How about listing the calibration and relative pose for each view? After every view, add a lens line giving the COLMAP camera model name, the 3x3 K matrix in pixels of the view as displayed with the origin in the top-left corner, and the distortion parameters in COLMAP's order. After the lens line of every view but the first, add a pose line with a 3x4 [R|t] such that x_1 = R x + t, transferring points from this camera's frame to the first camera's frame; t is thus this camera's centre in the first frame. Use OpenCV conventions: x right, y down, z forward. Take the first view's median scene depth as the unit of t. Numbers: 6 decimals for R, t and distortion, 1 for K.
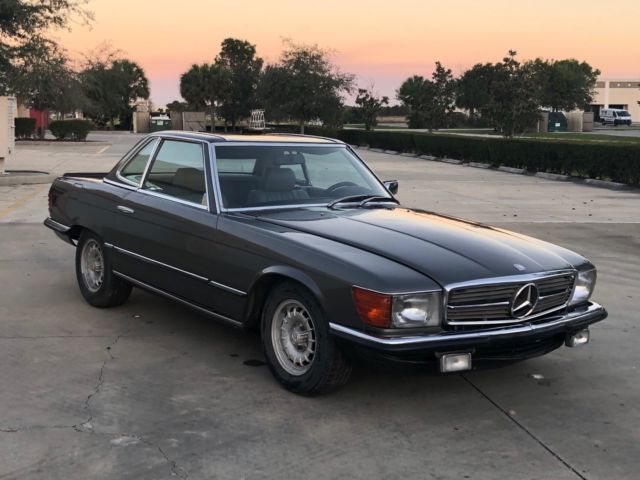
lens RADIAL K [[887.3, 0, 320.0], [0, 887.3, 240.0], [0, 0, 1]] dist [0.221681, -0.893579]
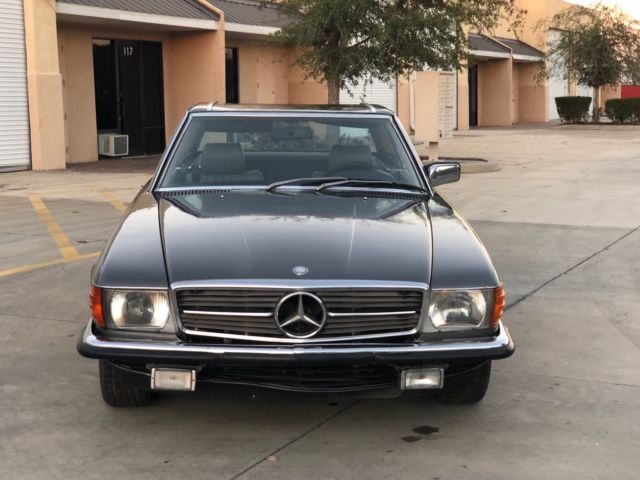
lens RADIAL K [[1136.3, 0, 317.8], [0, 1136.3, 218.3], [0, 0, 1]] dist [0.068224, 0.085374]
pose [[0.816508, 0.043376, -0.575702, 0.641413], [-0.060344, 0.998124, -0.010382, -0.003745], [0.574171, 0.043217, 0.817594, 0.176269]]
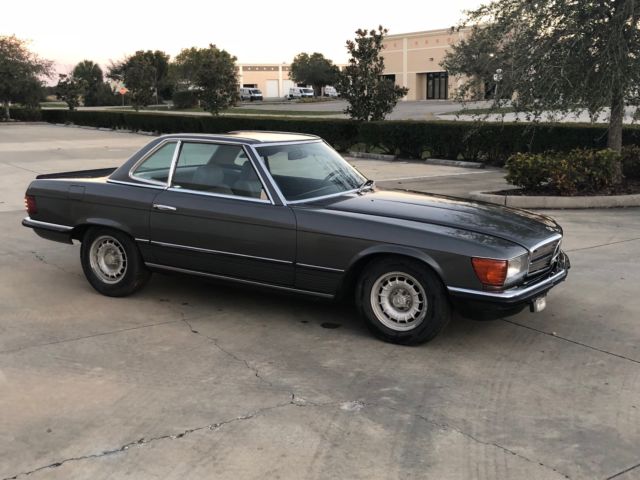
lens RADIAL K [[718.4, 0, 320.0], [0, 718.4, 240.0], [0, 0, 1]] dist [0.128491, -0.330267]
pose [[0.910943, -0.101967, 0.399731, -0.441153], [0.077022, 0.993972, 0.078027, -0.053276], [-0.405278, -0.040290, 0.913305, 0.105454]]
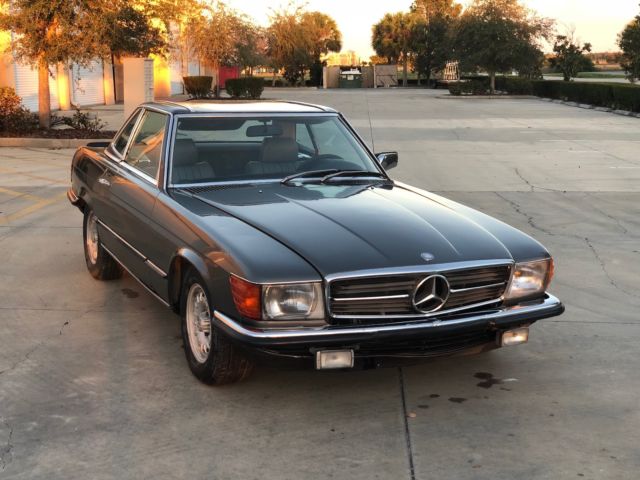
lens RADIAL K [[942.8, 0, 310.7], [0, 942.8, 241.0], [0, 0, 1]] dist [0.139922, -0.478403]
pose [[0.972858, 0.022908, -0.230266, 0.266219], [-0.012967, 0.998921, 0.044596, -0.021013], [0.231039, -0.040400, 0.972105, 0.041017]]
